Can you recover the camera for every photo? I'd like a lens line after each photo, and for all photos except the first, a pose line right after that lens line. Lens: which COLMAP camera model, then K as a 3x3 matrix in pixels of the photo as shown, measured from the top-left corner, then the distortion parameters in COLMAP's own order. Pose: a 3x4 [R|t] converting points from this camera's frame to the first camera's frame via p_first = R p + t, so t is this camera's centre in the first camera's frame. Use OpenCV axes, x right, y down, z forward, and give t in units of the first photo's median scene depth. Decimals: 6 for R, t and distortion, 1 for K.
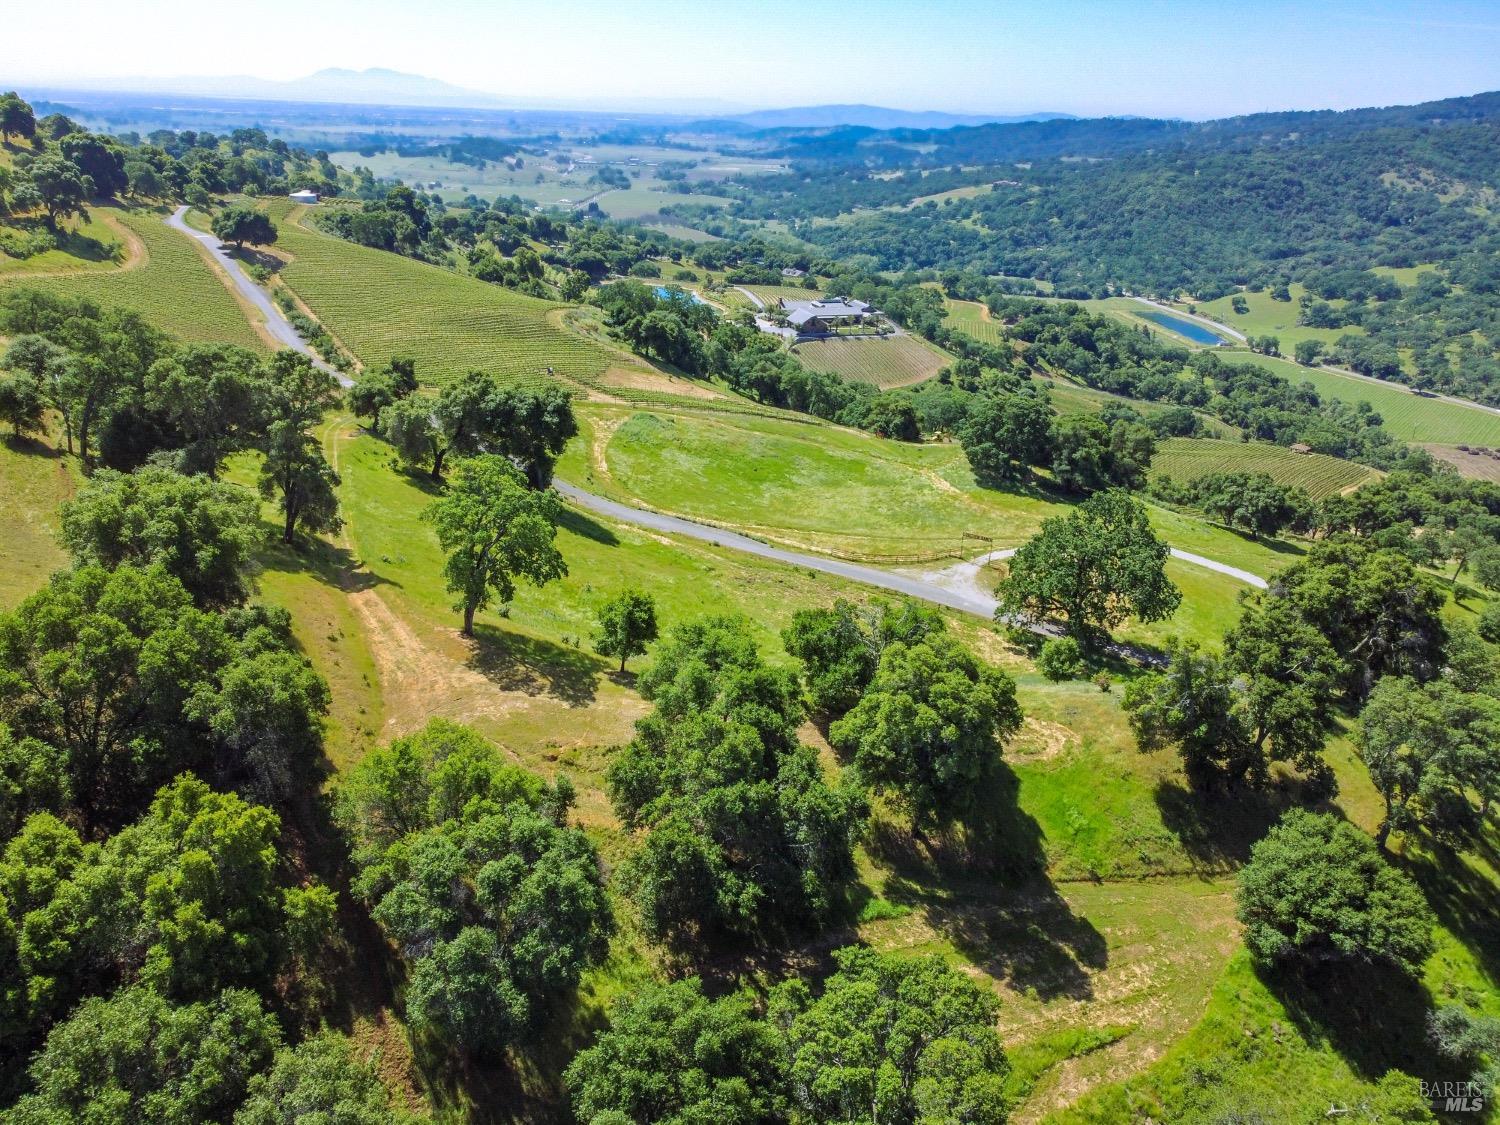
lens RADIAL K [[1125.9, 0, 749.0], [0, 1125.9, 558.3], [0, 0, 1]] dist [0.003135, -0.007729]
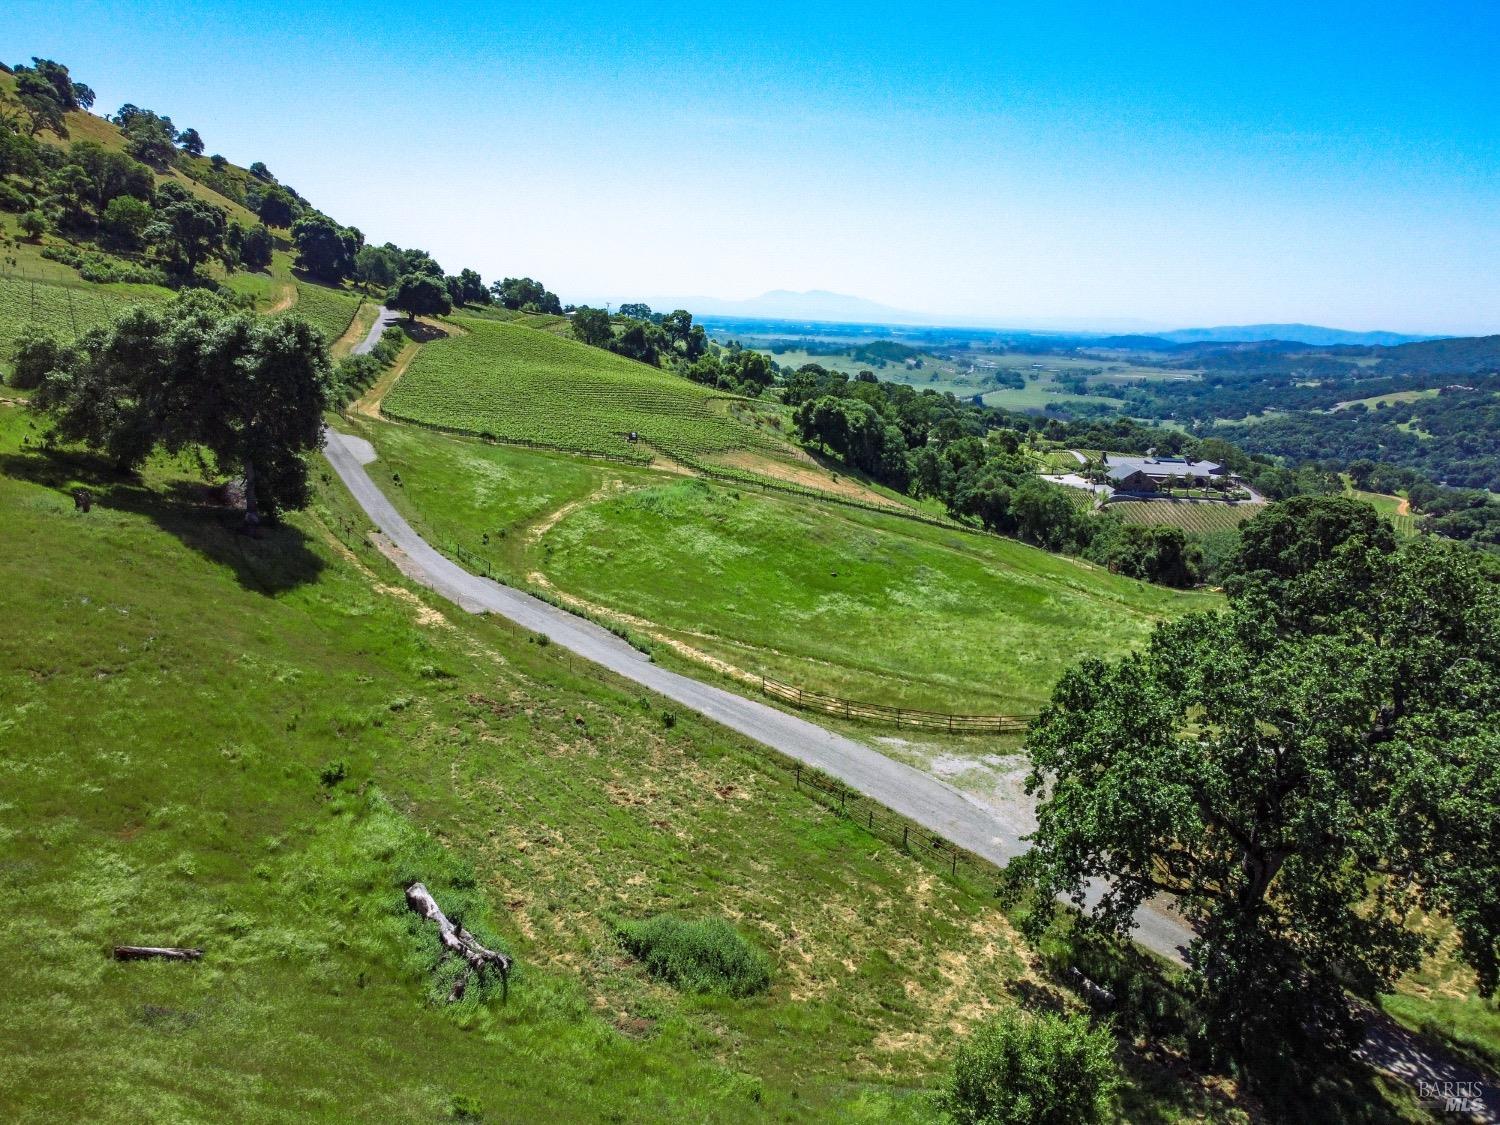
lens RADIAL K [[1125.9, 0, 749.0], [0, 1125.9, 558.3], [0, 0, 1]] dist [0.003135, -0.007729]
pose [[0.938088, 0.079290, -0.337202, 0.075115], [-0.137495, 0.978712, -0.152374, 0.005179], [0.317942, 0.189304, 0.929020, 0.189631]]
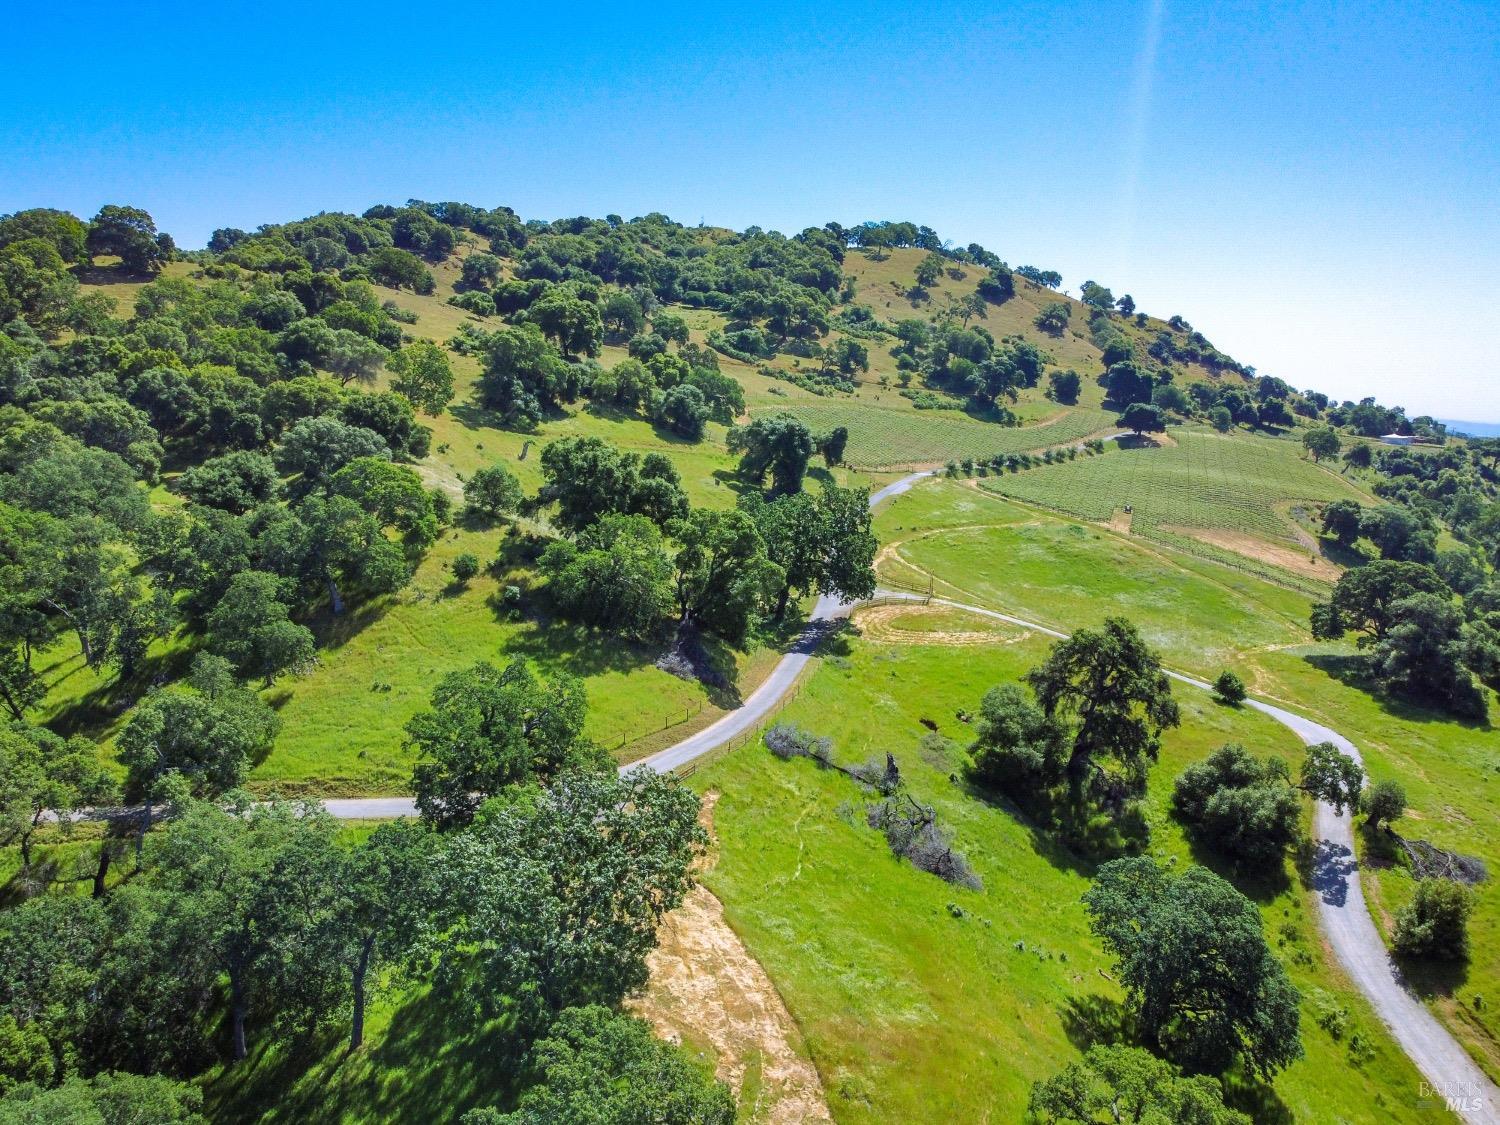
lens RADIAL K [[1125.9, 0, 749.0], [0, 1125.9, 558.3], [0, 0, 1]] dist [0.003135, -0.007729]
pose [[0.314031, 0.121345, -0.941626, 0.384472], [-0.383433, 0.923526, -0.008862, 0.014413], [0.868541, 0.363833, 0.336543, 0.171896]]
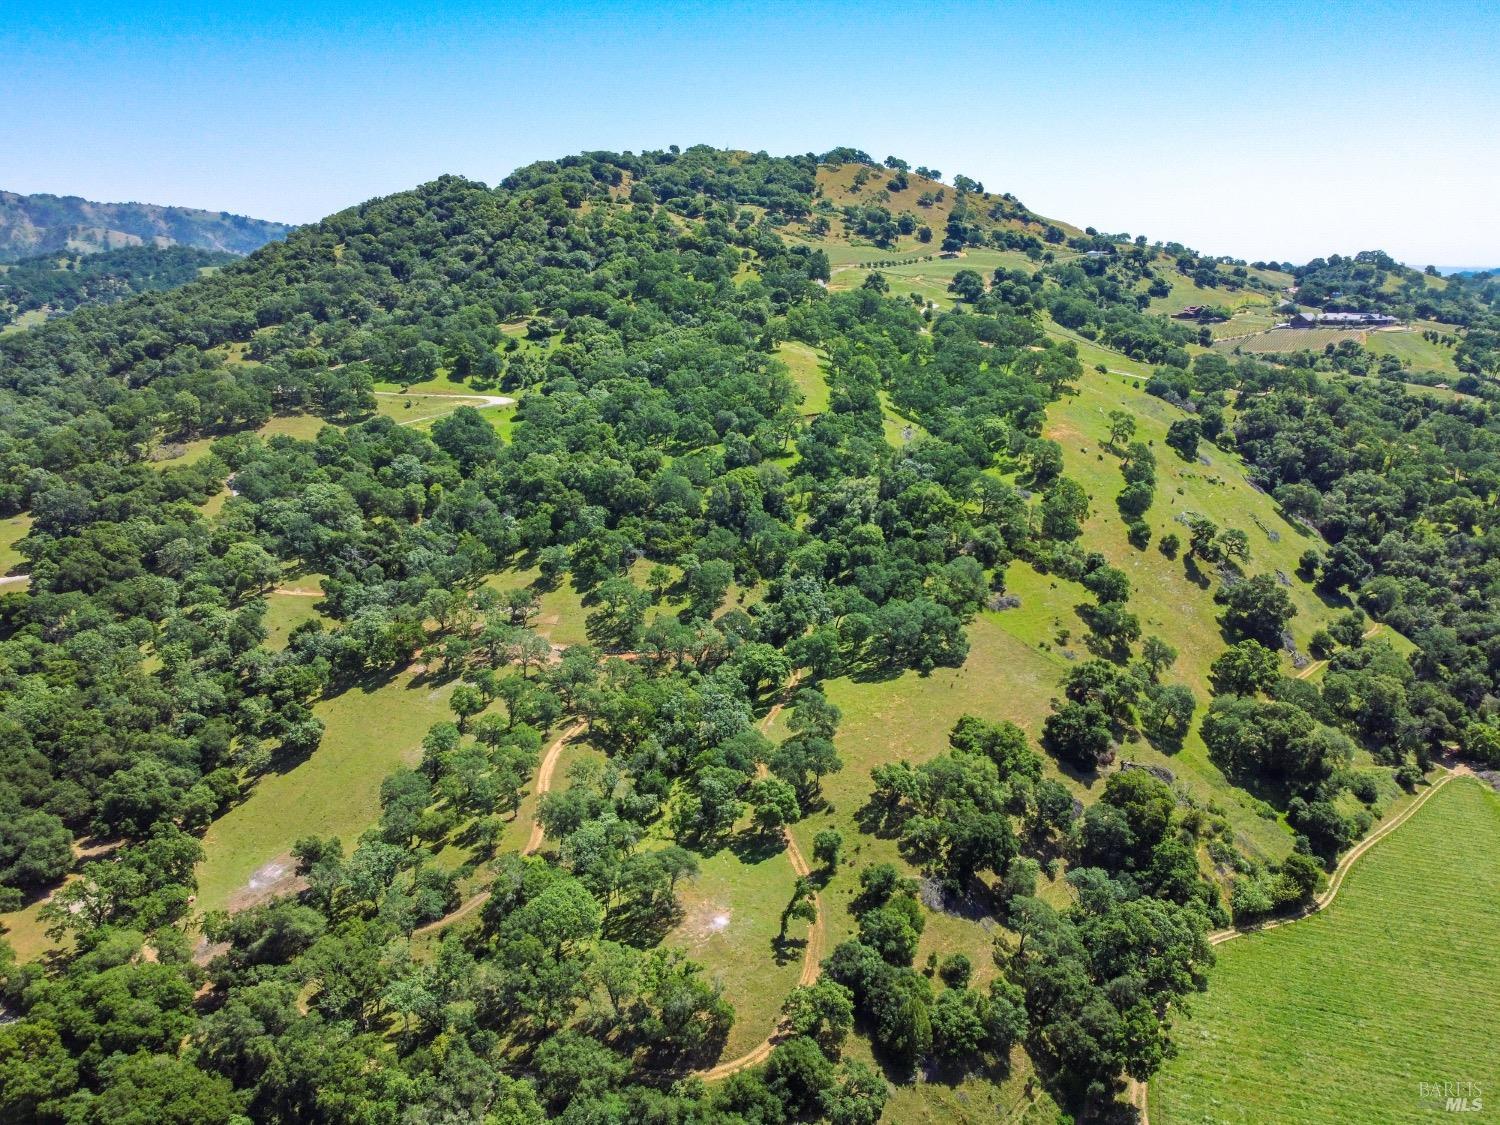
lens RADIAL K [[1125.9, 0, 749.0], [0, 1125.9, 558.3], [0, 0, 1]] dist [0.003135, -0.007729]
pose [[0.335682, 0.197947, -0.920942, 1.357432], [-0.333513, 0.939317, 0.080332, 0.242373], [0.880958, 0.280180, 0.381329, -0.187225]]
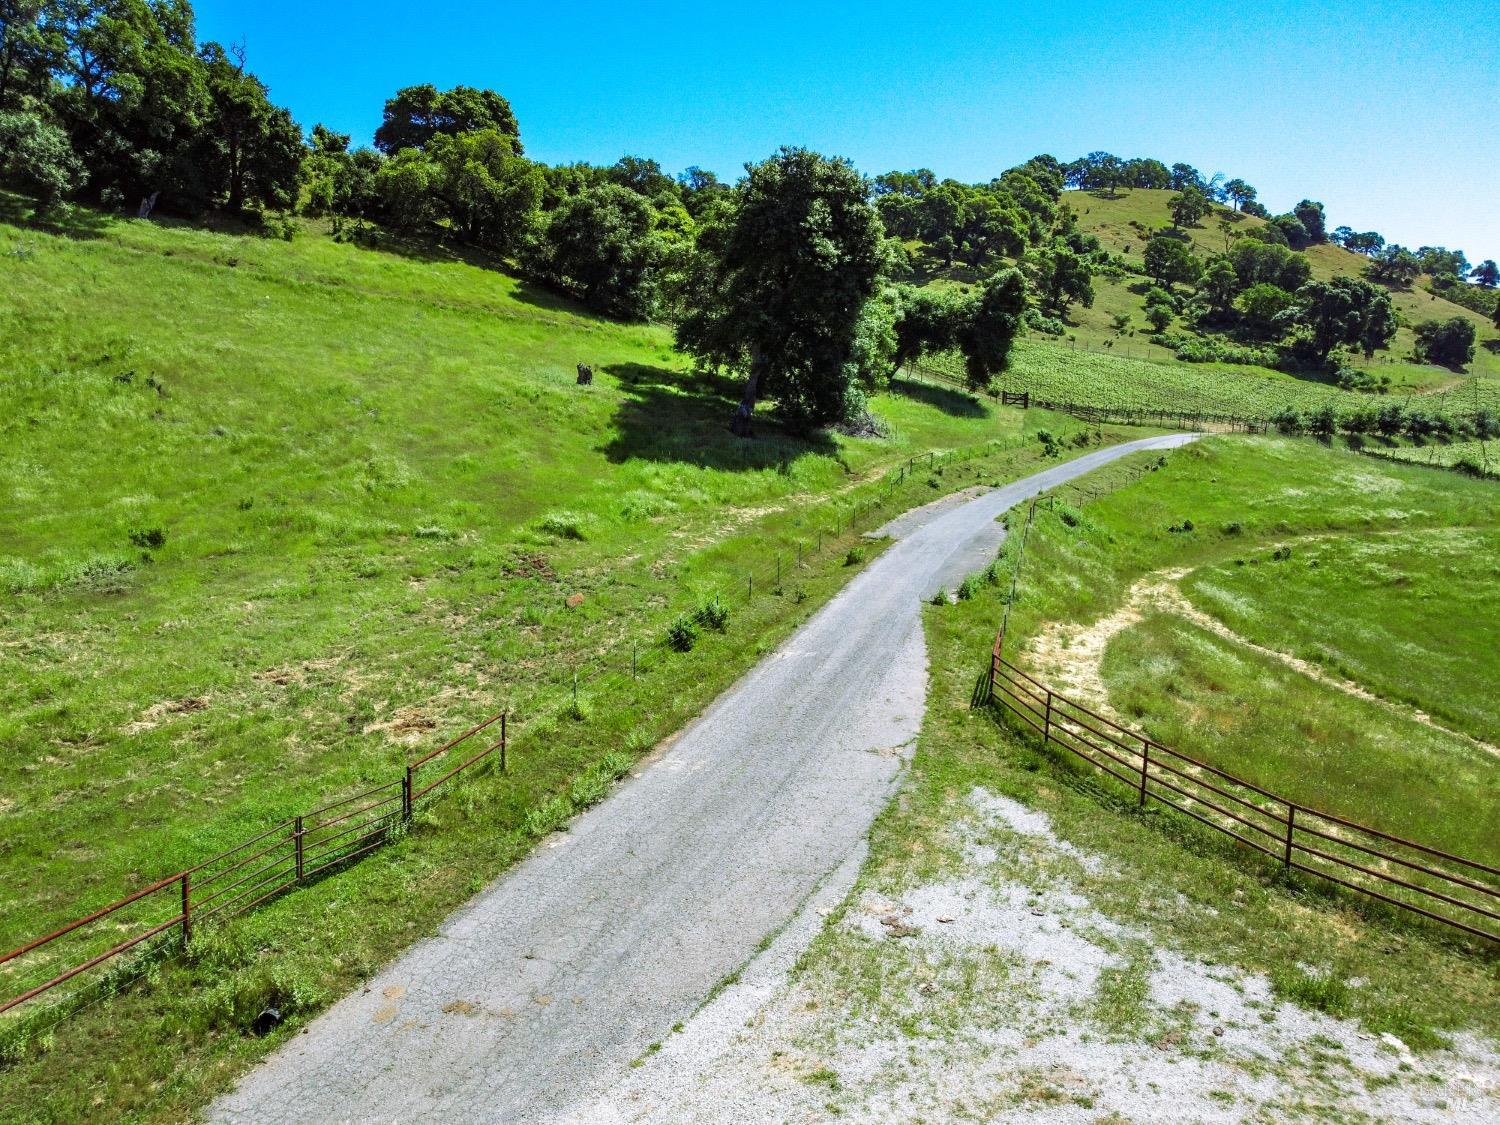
lens RADIAL K [[1125.9, 0, 749.0], [0, 1125.9, 558.3], [0, 0, 1]] dist [0.003135, -0.007729]
pose [[0.121542, 0.059792, -0.990784, 0.084519], [-0.395795, 0.918313, 0.006866, -0.001478], [0.910260, 0.391313, 0.135279, 0.317496]]
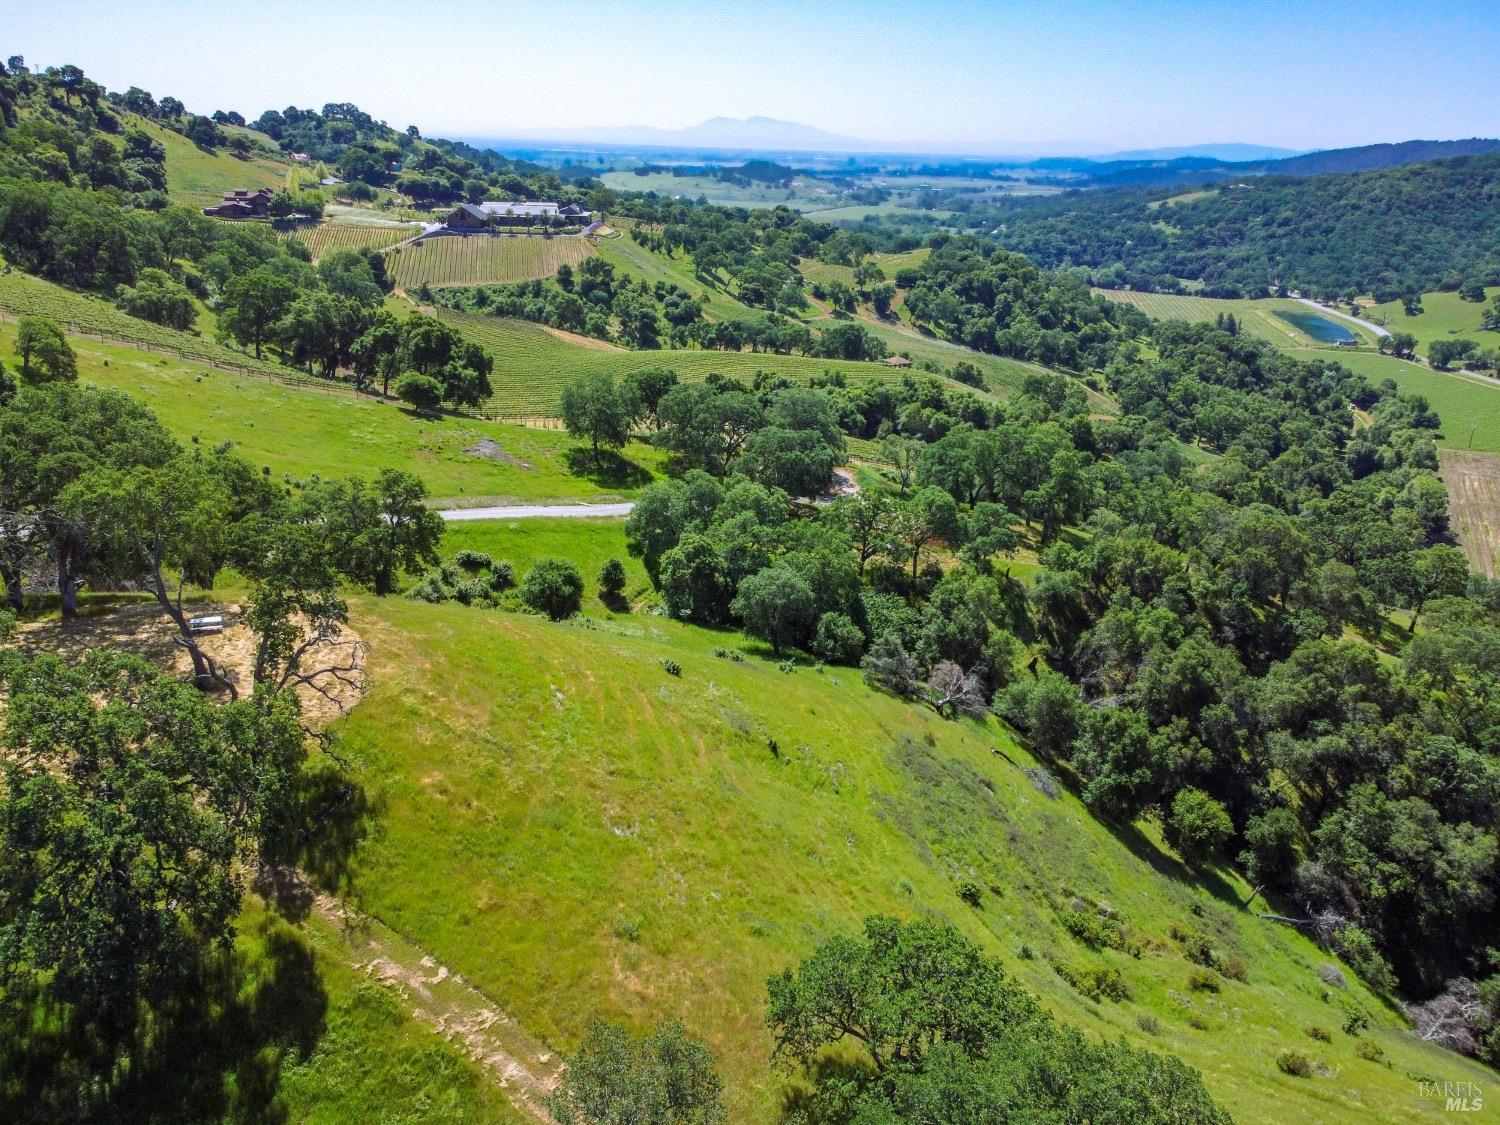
lens RADIAL K [[1125.9, 0, 749.0], [0, 1125.9, 558.3], [0, 0, 1]] dist [0.003135, -0.007729]
pose [[0.952880, 0.095083, -0.288062, 0.555585], [-0.105362, 0.994226, -0.020353, 0.045865], [0.284463, 0.049745, 0.957395, 0.265025]]
